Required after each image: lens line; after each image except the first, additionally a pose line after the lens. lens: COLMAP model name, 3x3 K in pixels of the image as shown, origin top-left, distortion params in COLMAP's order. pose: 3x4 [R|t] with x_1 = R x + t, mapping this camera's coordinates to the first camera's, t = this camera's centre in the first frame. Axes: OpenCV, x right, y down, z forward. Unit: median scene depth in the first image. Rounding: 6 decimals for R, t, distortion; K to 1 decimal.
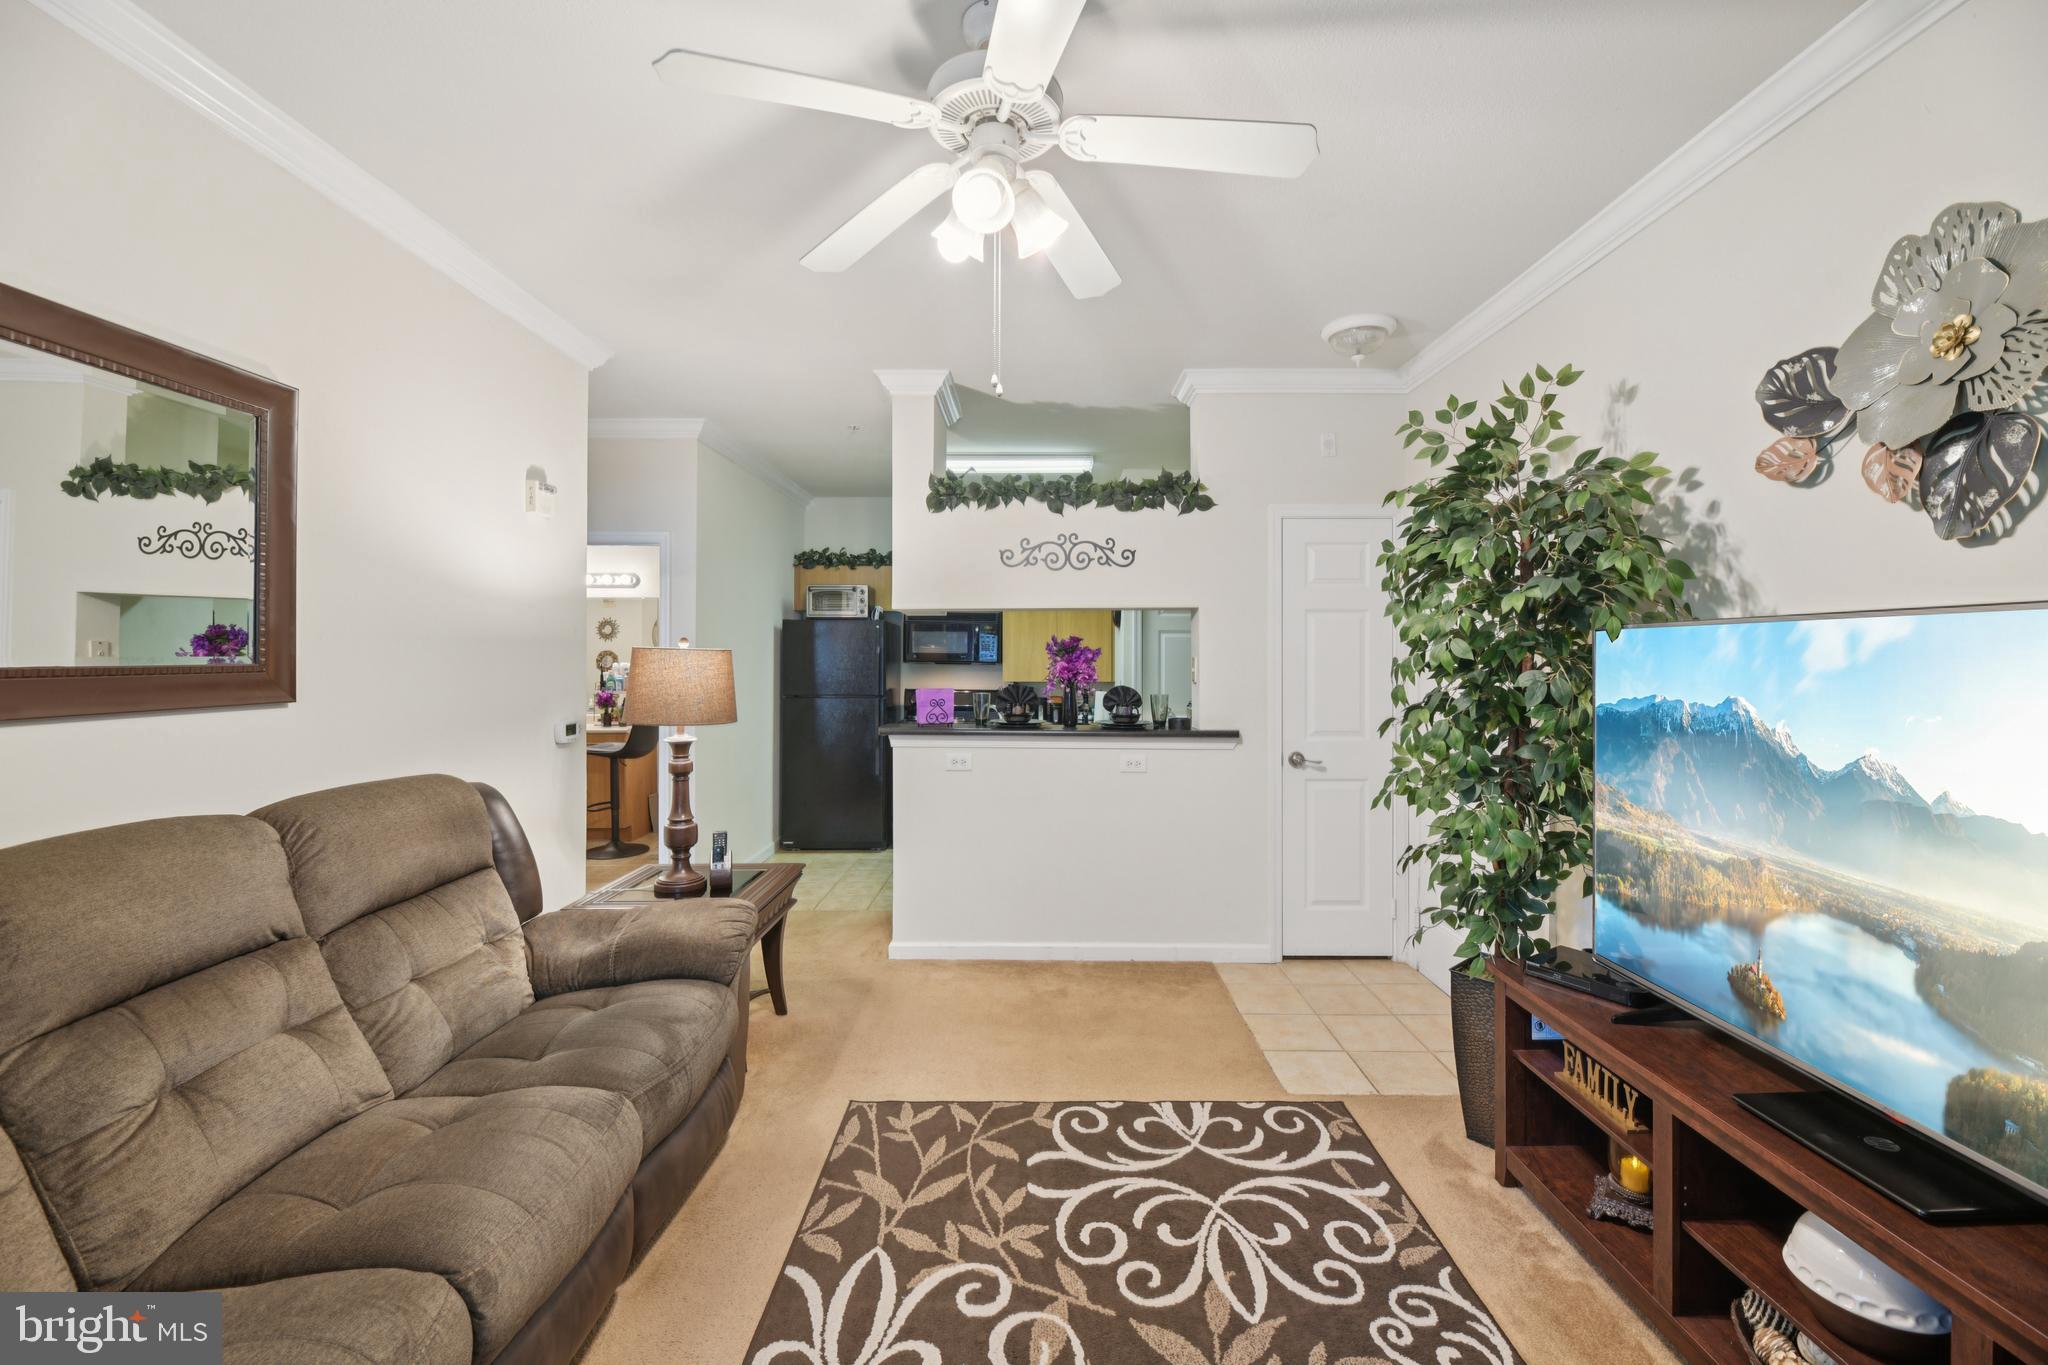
lens RADIAL K [[836.1, 0, 1034.1], [0, 836.1, 656.9], [0, 0, 1]] dist [-0.002487, -0.002589]
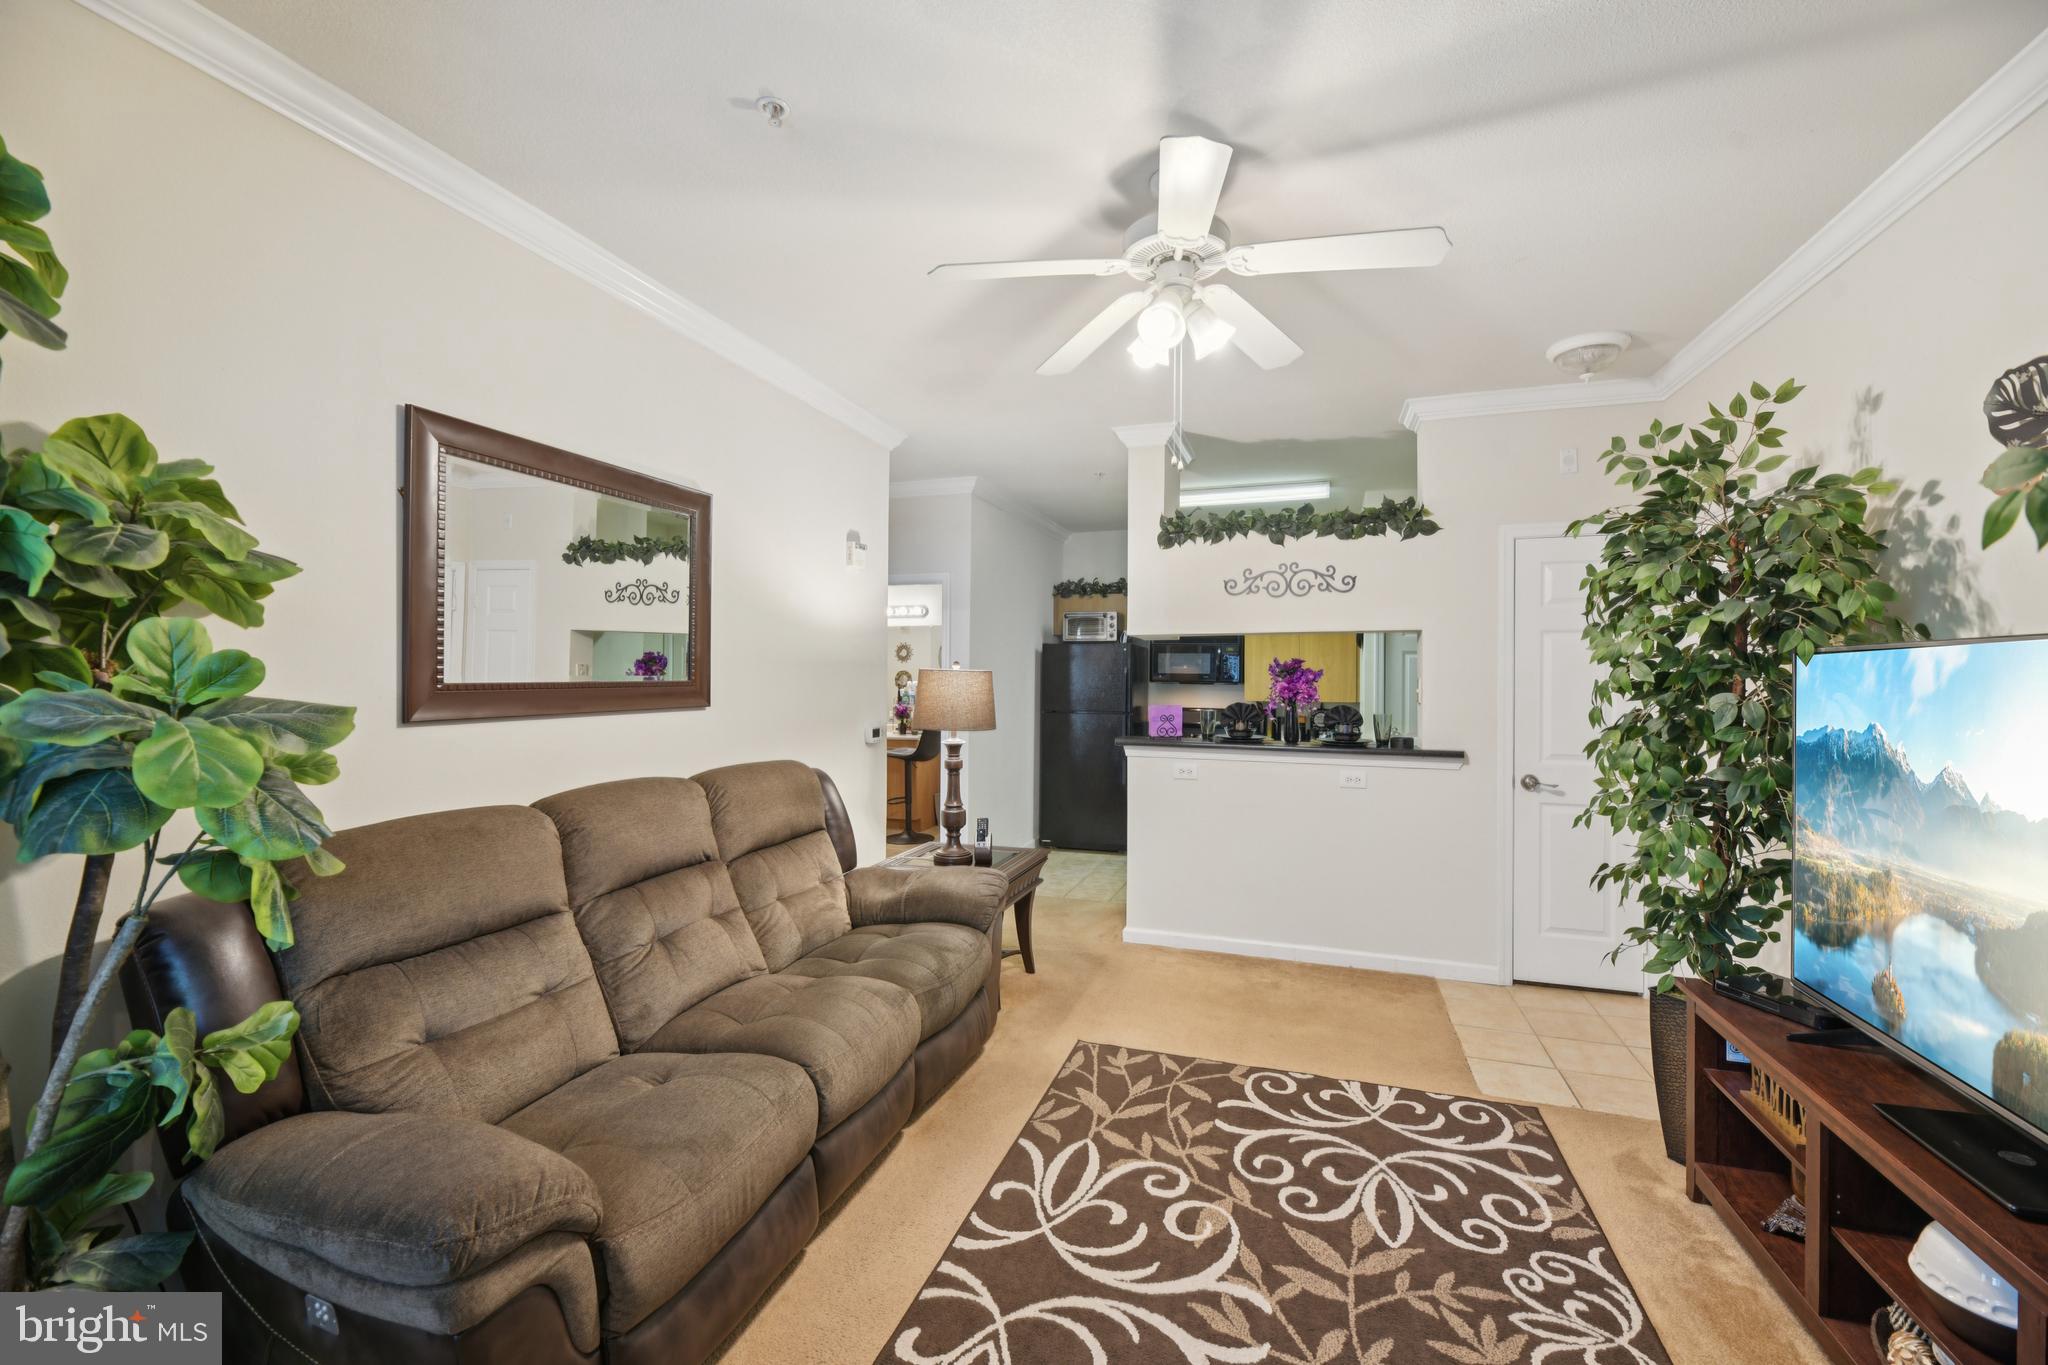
lens RADIAL K [[836.1, 0, 1030.4], [0, 836.1, 675.5], [0, 0, 1]] dist [-0.002487, -0.002589]
pose [[0.948256, 0.003214, -0.317491, 0.113364], [-0.003627, 0.999993, -0.000710, -0.001241], [0.317487, 0.001825, 0.948261, -0.207873]]
